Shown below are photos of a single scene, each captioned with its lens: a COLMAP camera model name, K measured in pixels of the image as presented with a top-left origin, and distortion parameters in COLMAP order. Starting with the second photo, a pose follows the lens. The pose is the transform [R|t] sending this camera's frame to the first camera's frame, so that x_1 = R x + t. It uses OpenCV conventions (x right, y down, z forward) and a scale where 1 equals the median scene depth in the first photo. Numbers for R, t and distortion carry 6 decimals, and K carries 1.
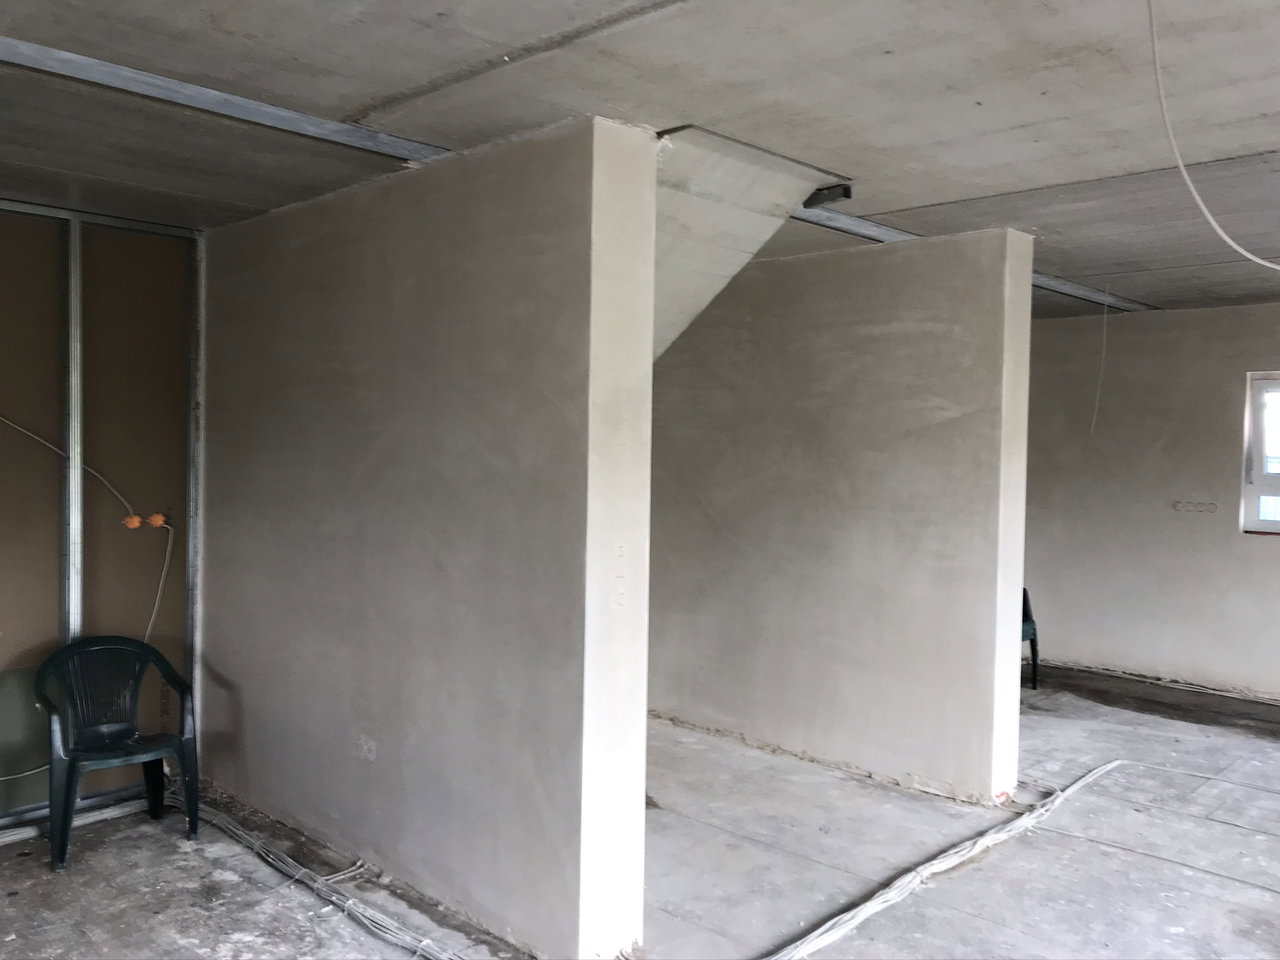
lens RADIAL K [[1040.3, 0, 640.2], [0, 1040.3, 480.2], [0, 0, 1]] dist [0.035122, -0.006319]
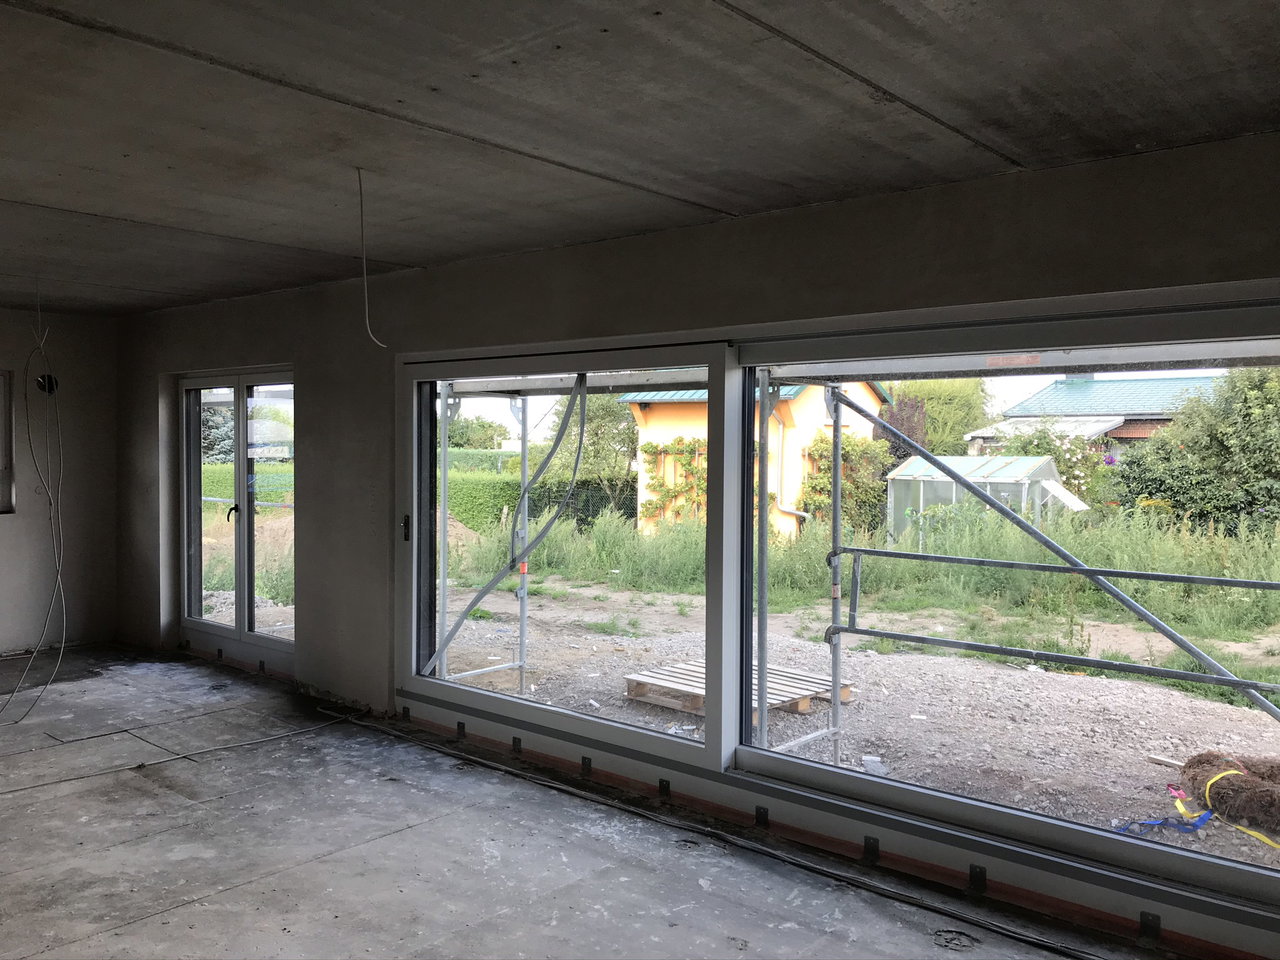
lens RADIAL K [[1040.3, 0, 640.4], [0, 1040.3, 480.7], [0, 0, 1]] dist [0.035122, -0.006319]
pose [[-0.031185, -0.044247, 0.998534, -0.745023], [0.021849, 0.998751, 0.044939, -0.019365], [-0.999275, 0.023219, -0.030179, 0.361478]]
